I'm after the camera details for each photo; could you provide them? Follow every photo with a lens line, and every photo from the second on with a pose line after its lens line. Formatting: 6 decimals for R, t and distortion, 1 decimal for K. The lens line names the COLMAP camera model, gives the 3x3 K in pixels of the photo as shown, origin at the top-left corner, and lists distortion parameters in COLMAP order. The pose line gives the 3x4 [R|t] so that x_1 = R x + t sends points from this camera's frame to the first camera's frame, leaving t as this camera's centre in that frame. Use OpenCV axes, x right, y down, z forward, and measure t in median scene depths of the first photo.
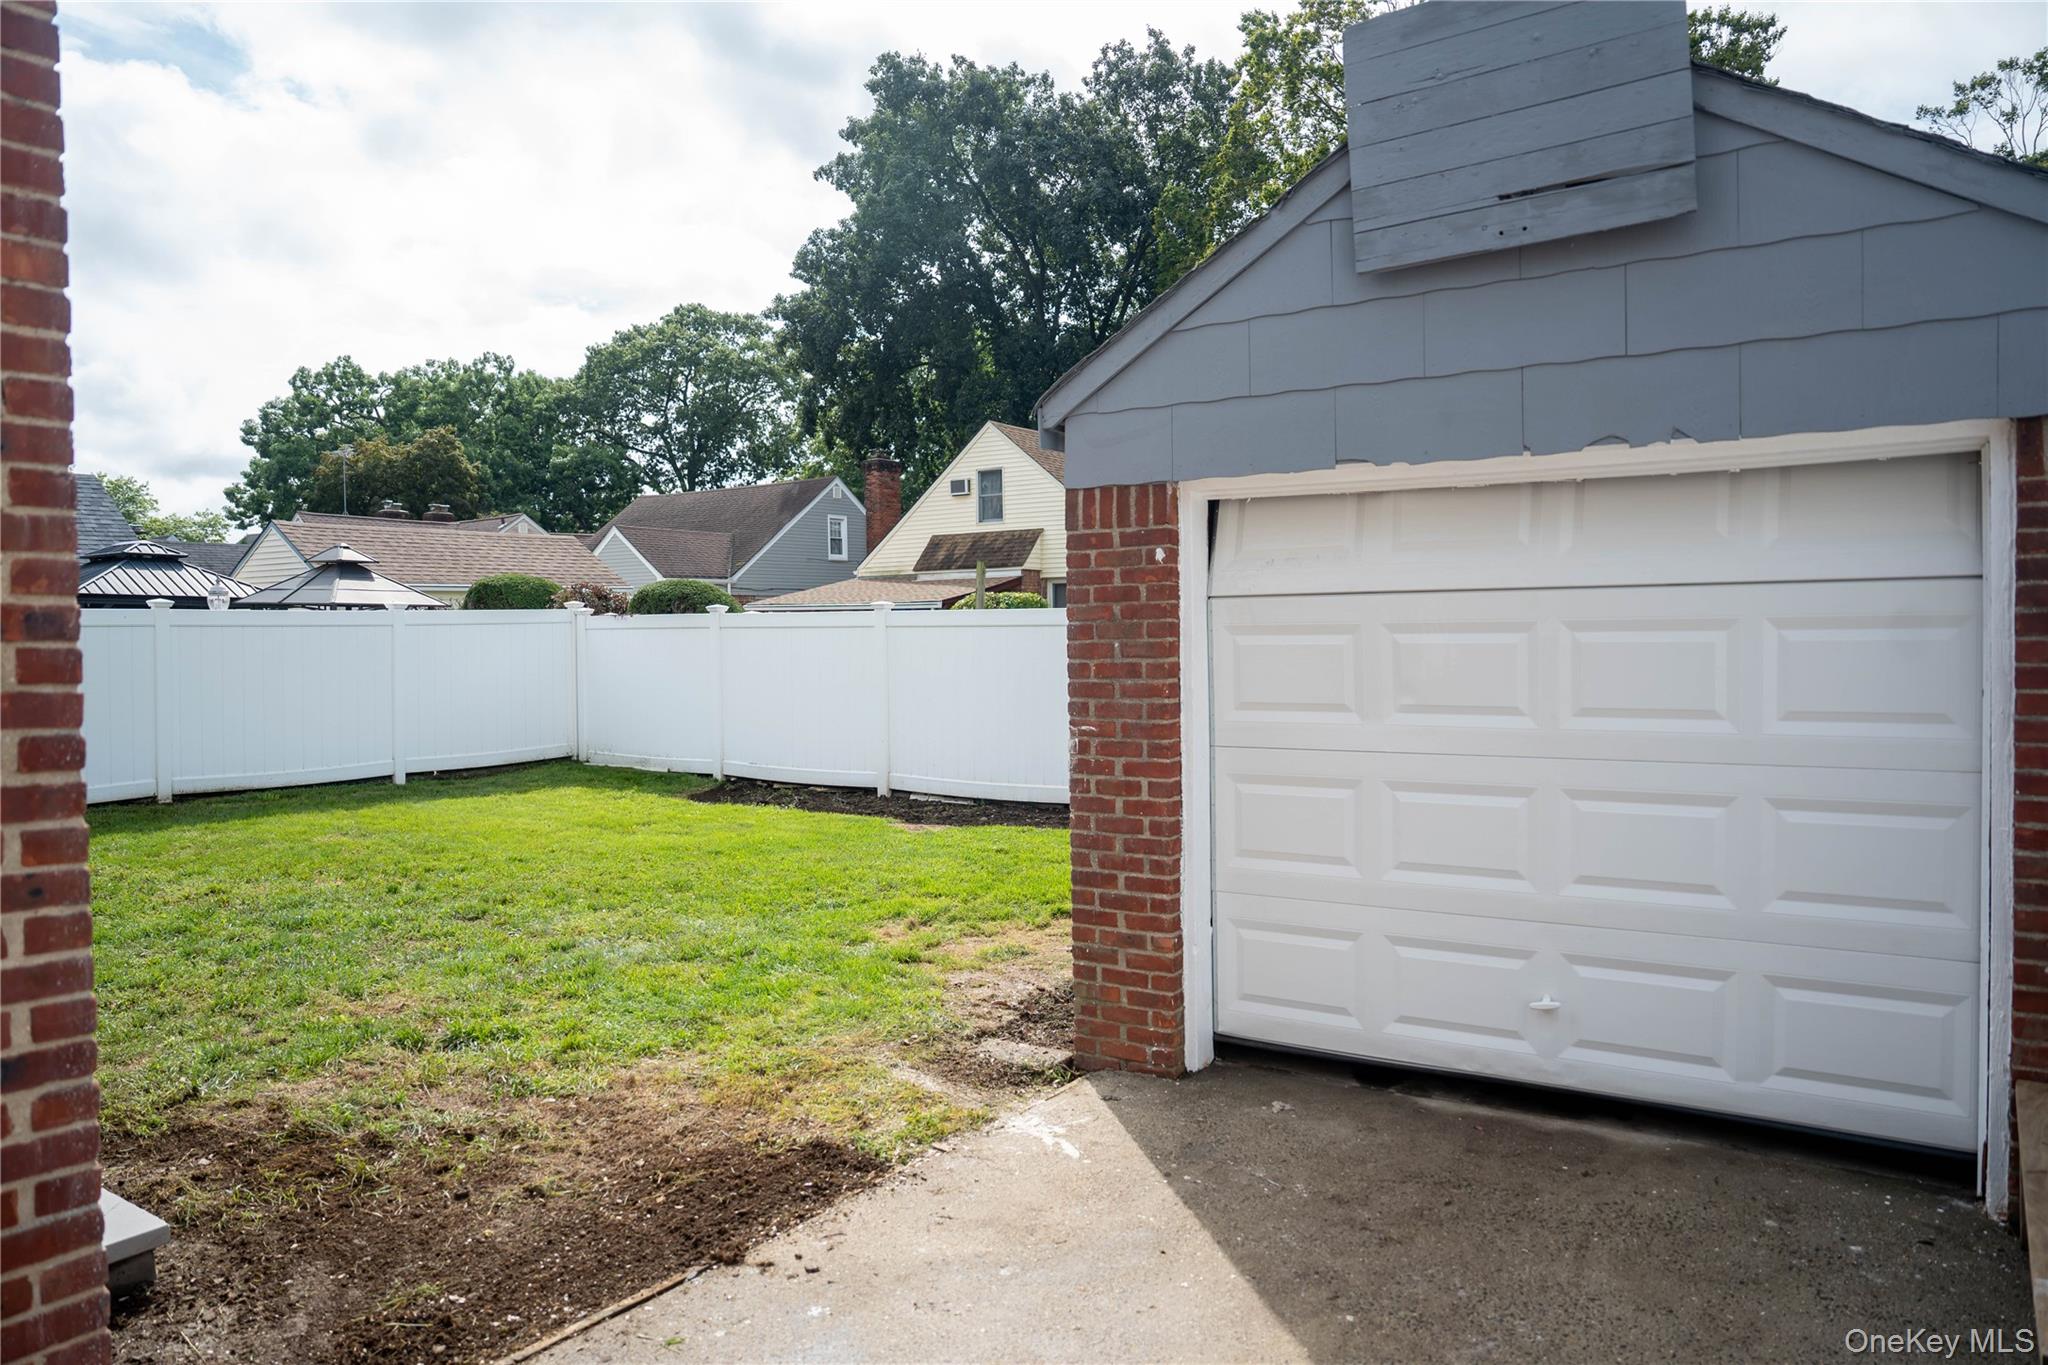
lens RADIAL K [[1418.3, 0, 1034.0], [0, 1418.3, 696.3], [0, 0, 1]] dist [-0.113846, 0.092077]
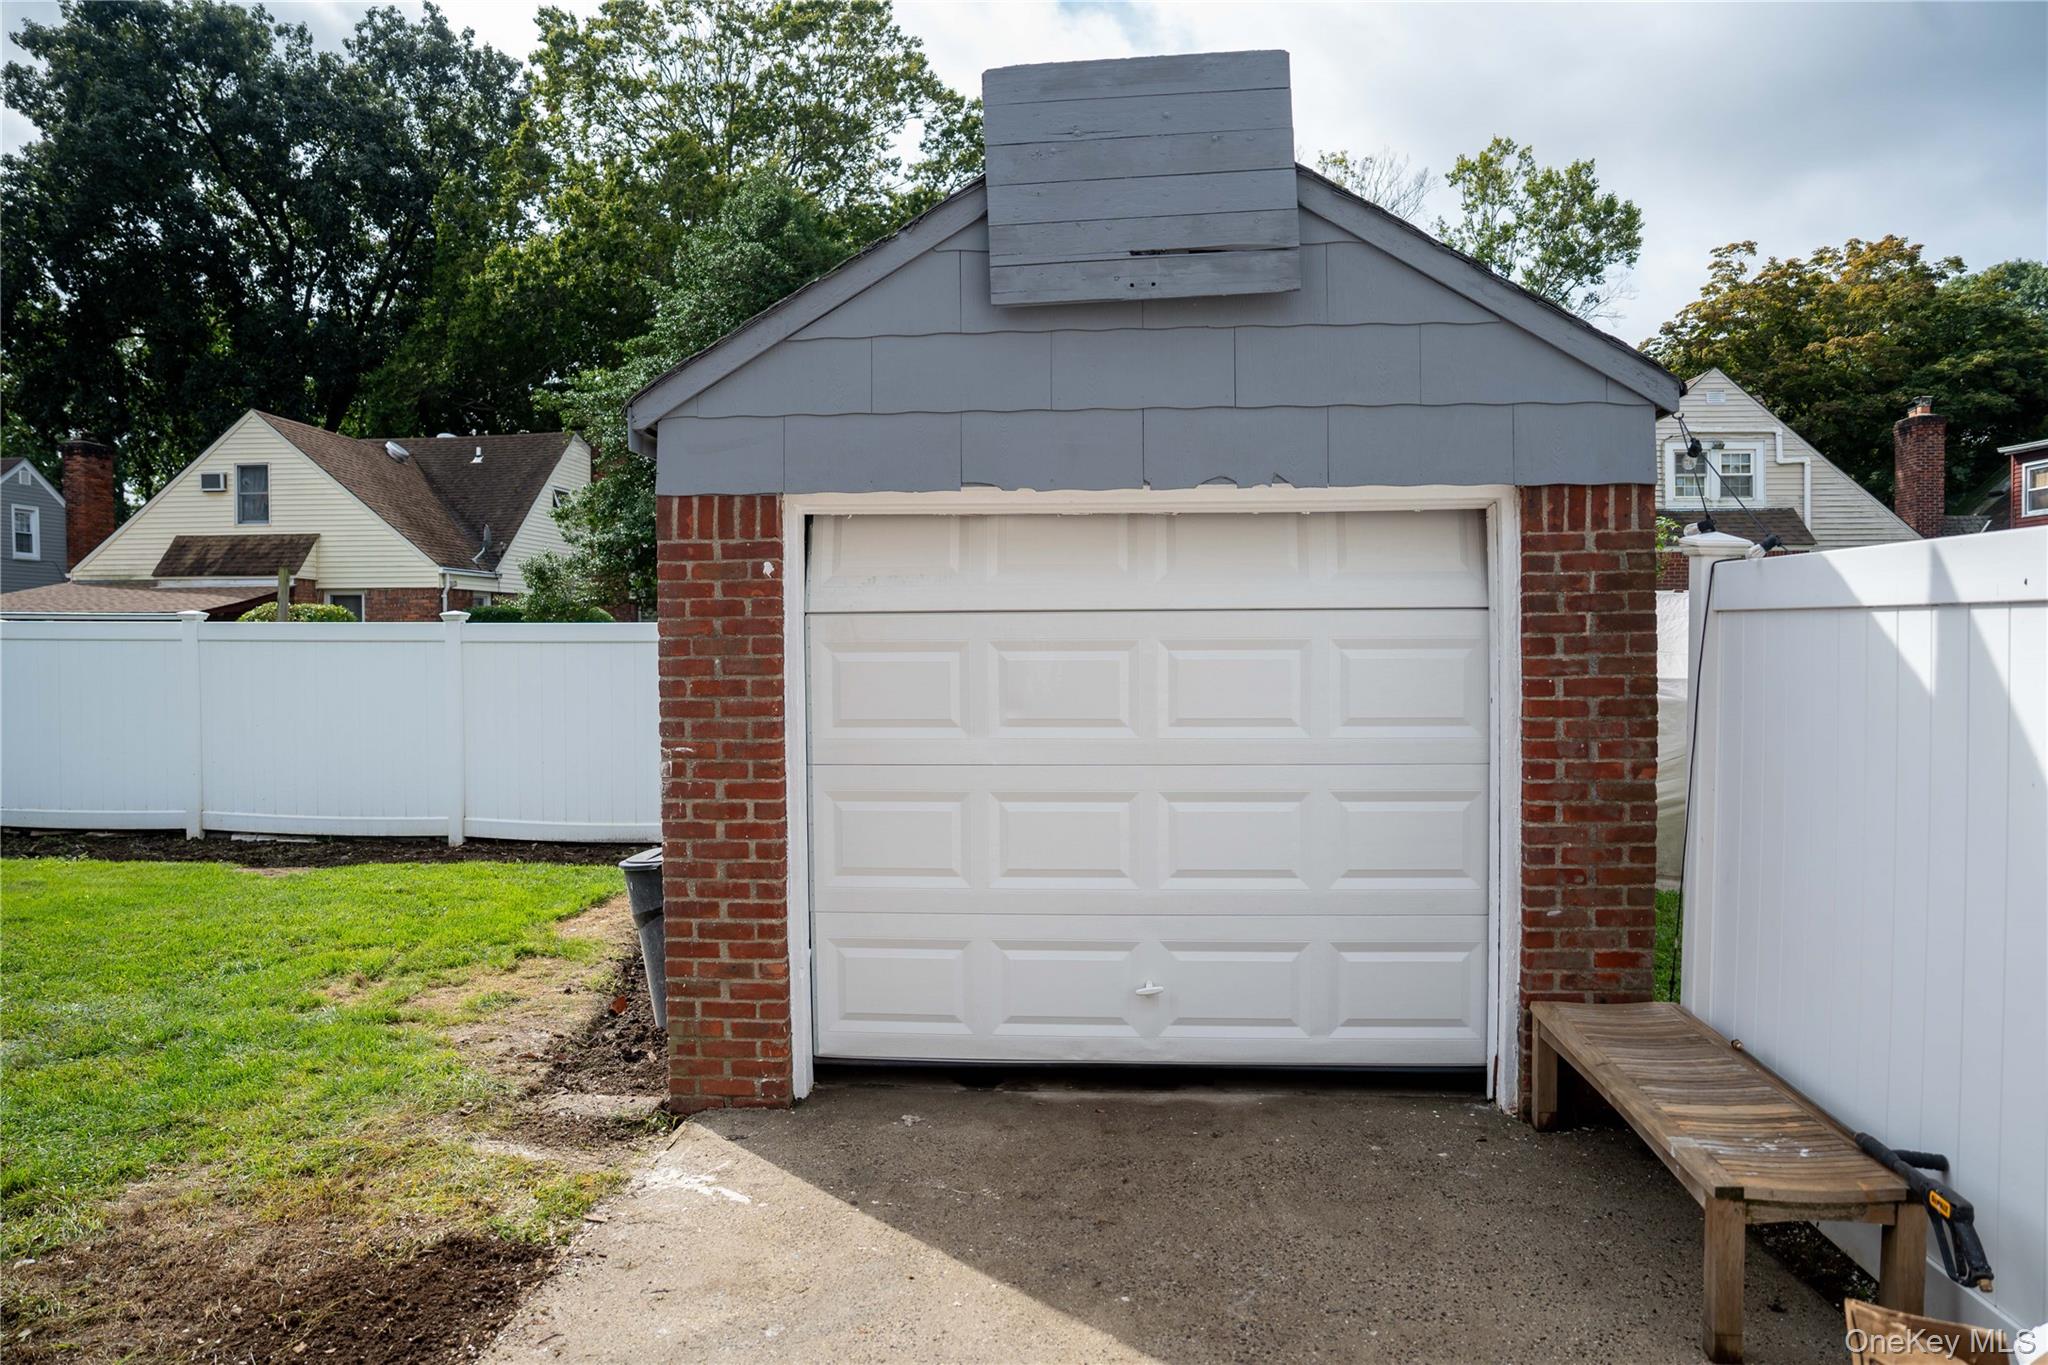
lens RADIAL K [[1408.7, 0, 1053.6], [0, 1408.7, 692.7], [0, 0, 1]] dist [-0.113832, 0.083501]
pose [[0.859500, -0.007135, 0.511085, -0.098269], [0.015067, 0.999822, -0.011381, -0.000428], [-0.510913, 0.017483, 0.859455, 0.032387]]
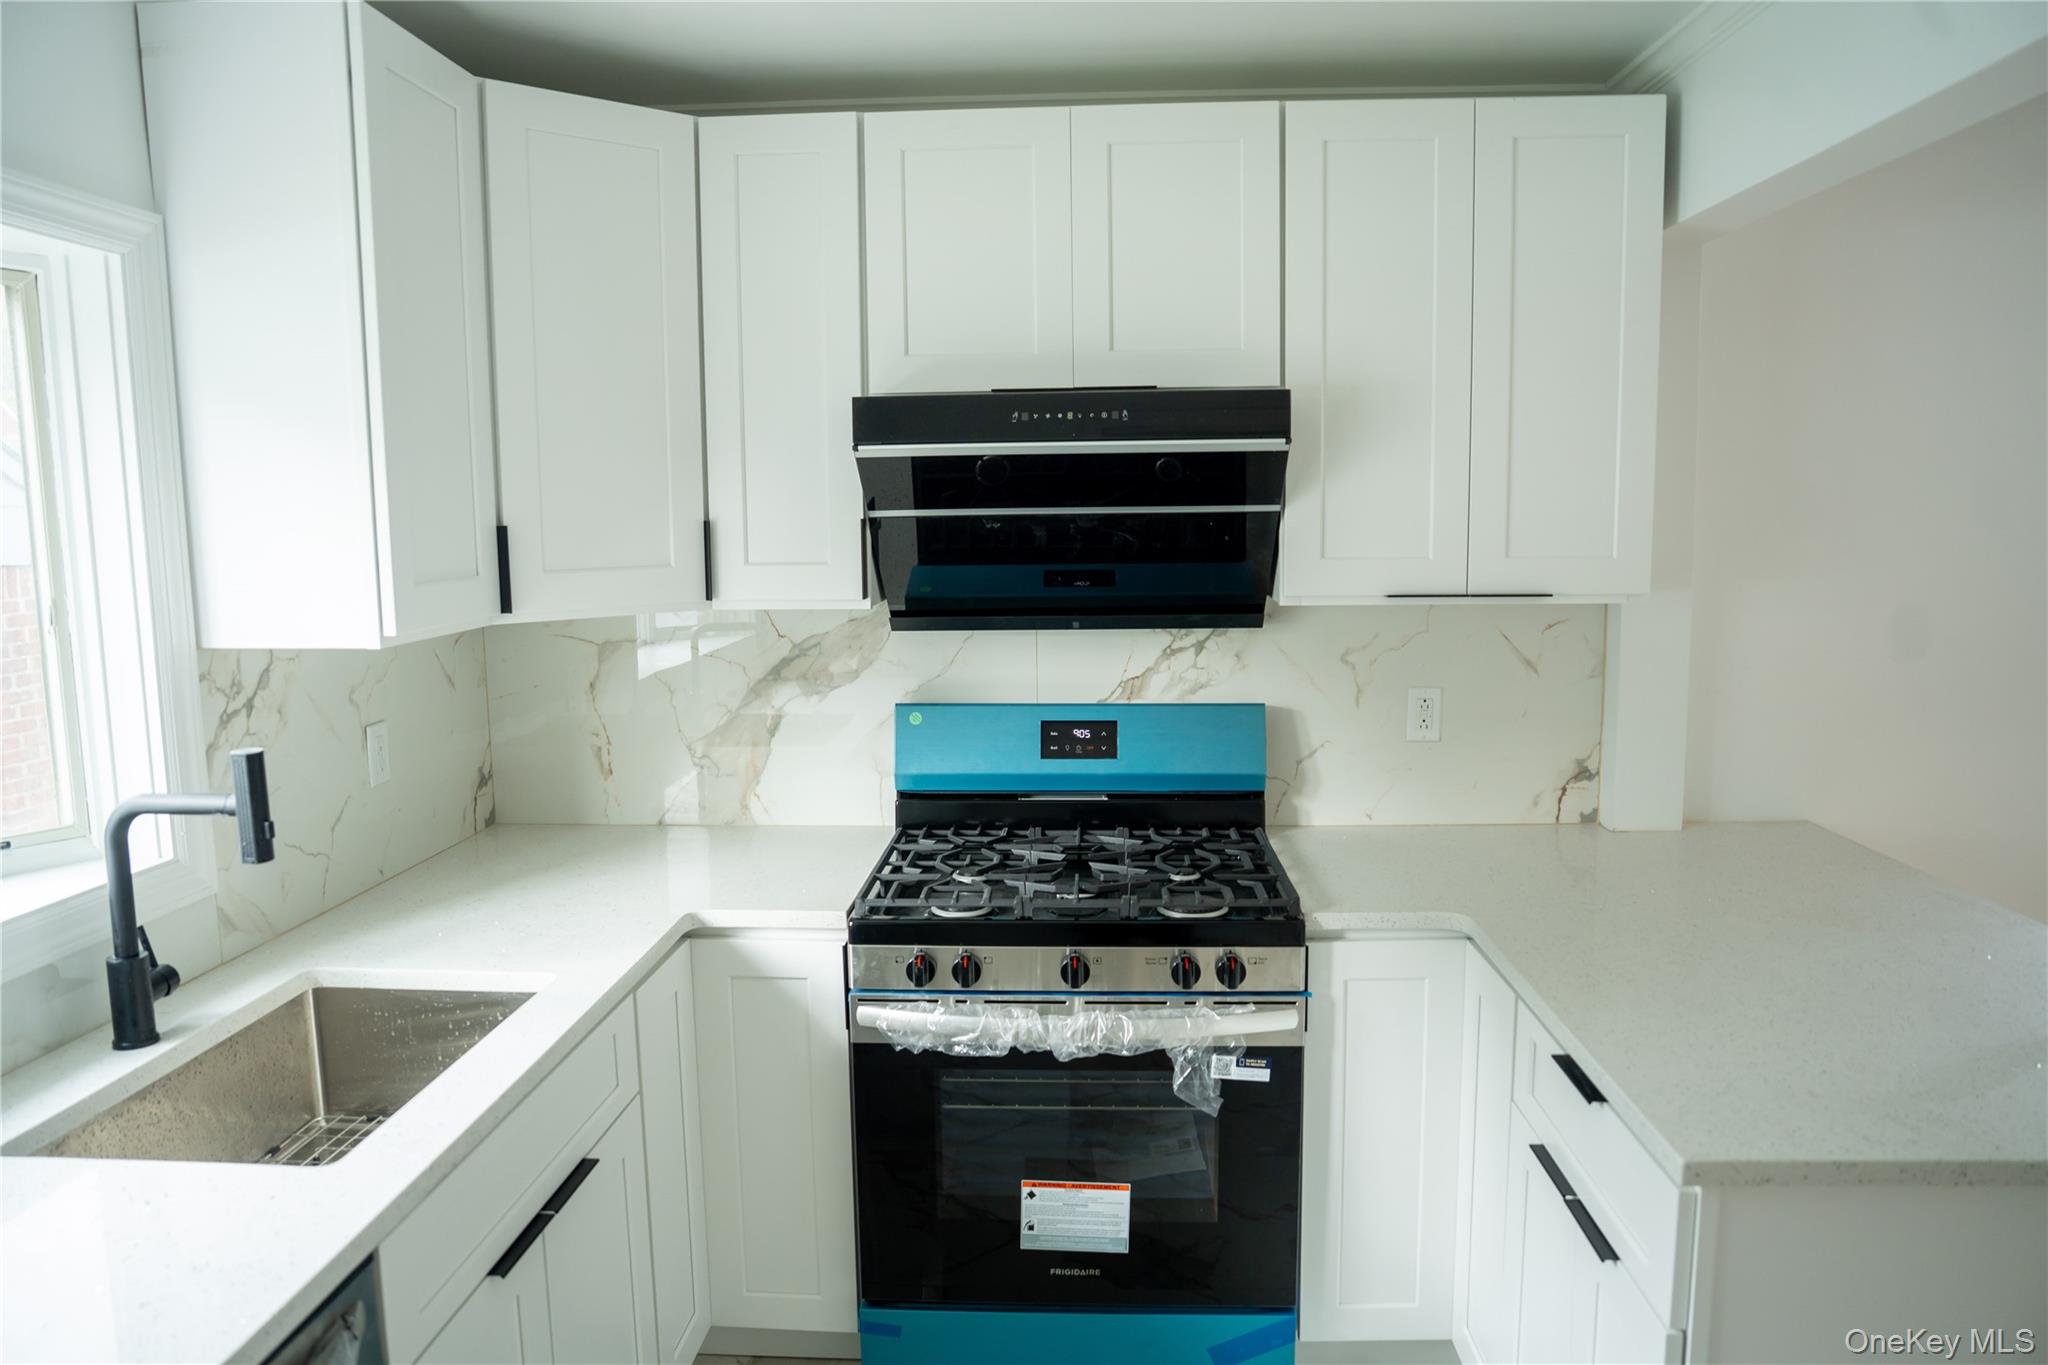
lens RADIAL K [[1420.8, 0, 1027.8], [0, 1420.8, 698.9], [0, 0, 1]] dist [-0.116479, 0.095263]
pose [[-0.526351, -0.087459, 0.845757, -0.448438], [0.058235, 0.988652, 0.138477, -0.062232], [-0.848271, 0.122140, -0.515285, 0.241638]]
